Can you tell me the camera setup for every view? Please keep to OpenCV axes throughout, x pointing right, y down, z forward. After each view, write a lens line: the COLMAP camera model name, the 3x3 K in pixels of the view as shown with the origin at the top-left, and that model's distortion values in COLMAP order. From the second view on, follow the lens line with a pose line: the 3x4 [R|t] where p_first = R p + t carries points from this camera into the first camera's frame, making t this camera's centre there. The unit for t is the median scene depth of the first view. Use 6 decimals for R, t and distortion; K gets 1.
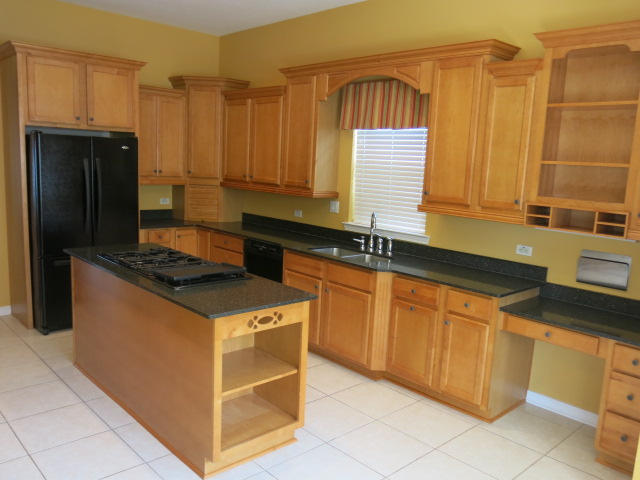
lens RADIAL K [[531.6, 0, 319.7], [0, 531.6, 239.8], [0, 0, 1]] dist [-0.007150, 0.000265]
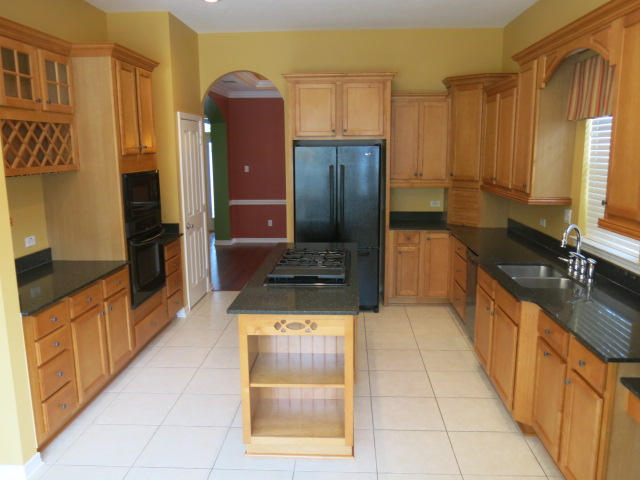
lens RADIAL K [[531.6, 0, 321.6], [0, 531.6, 242.9], [0, 0, 1]] dist [-0.007150, 0.000265]
pose [[0.701034, 0.074484, -0.709227, 0.353527], [-0.067013, 0.997010, 0.038469, -0.028186], [0.709972, 0.020560, 0.703930, 0.168602]]
